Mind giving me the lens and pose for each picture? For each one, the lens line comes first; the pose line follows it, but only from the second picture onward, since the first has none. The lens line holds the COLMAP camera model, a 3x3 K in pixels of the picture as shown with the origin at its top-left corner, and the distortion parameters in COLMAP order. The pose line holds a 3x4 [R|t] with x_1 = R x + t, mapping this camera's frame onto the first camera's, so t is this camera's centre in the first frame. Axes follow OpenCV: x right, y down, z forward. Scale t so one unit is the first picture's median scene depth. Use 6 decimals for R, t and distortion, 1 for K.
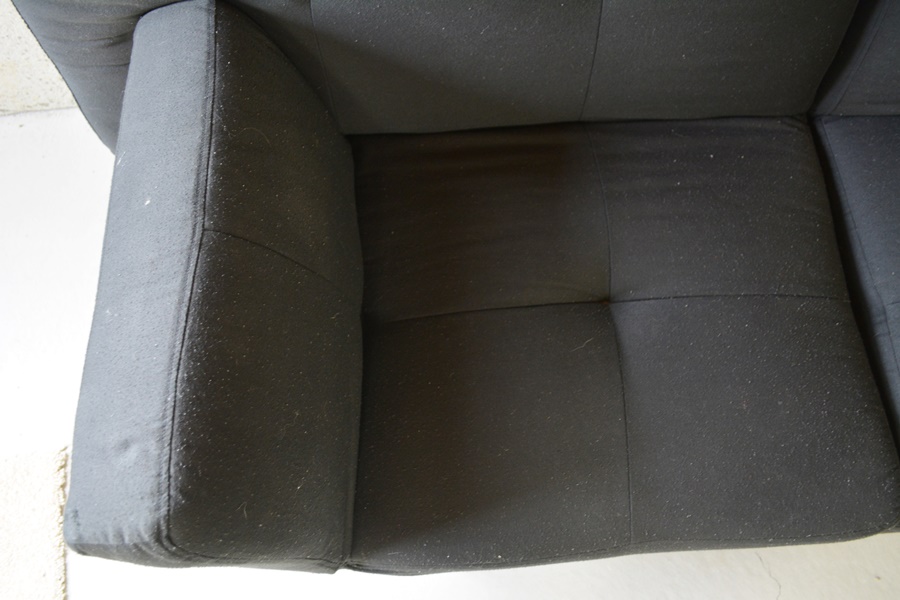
lens RADIAL K [[725.8, 0, 476.5], [0, 725.8, 299.8], [0, 0, 1]] dist [-0.063870, 0.005670]
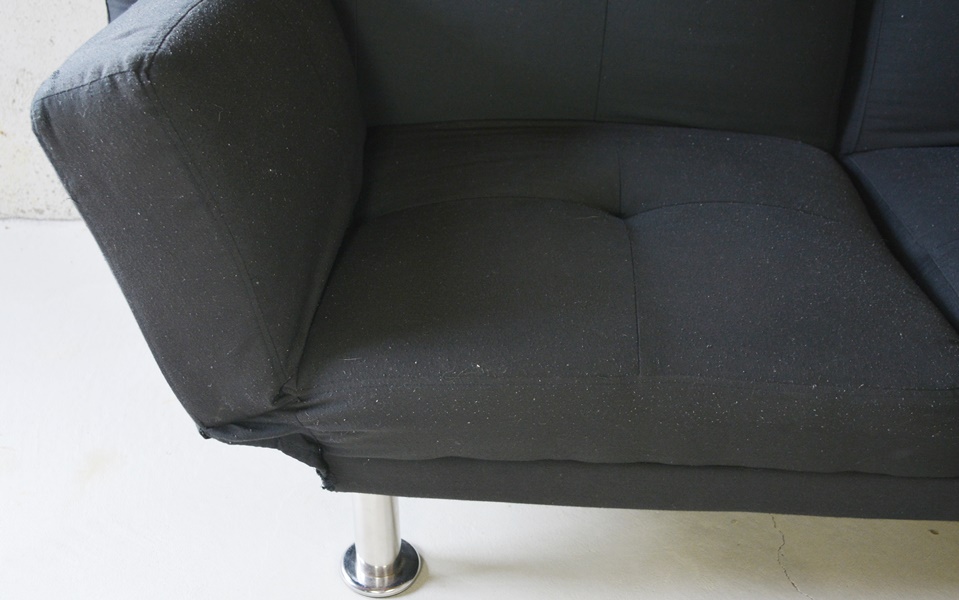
lens RADIAL K [[938.4, 0, 479.5], [0, 938.4, 300.0], [0, 0, 1]] dist [-0.054796, -0.016717]
pose [[0.996218, 0.072800, -0.047435, 0.060953], [-0.086889, 0.831616, -0.548512, 0.679212], [-0.000484, 0.550559, 0.834796, 0.050820]]
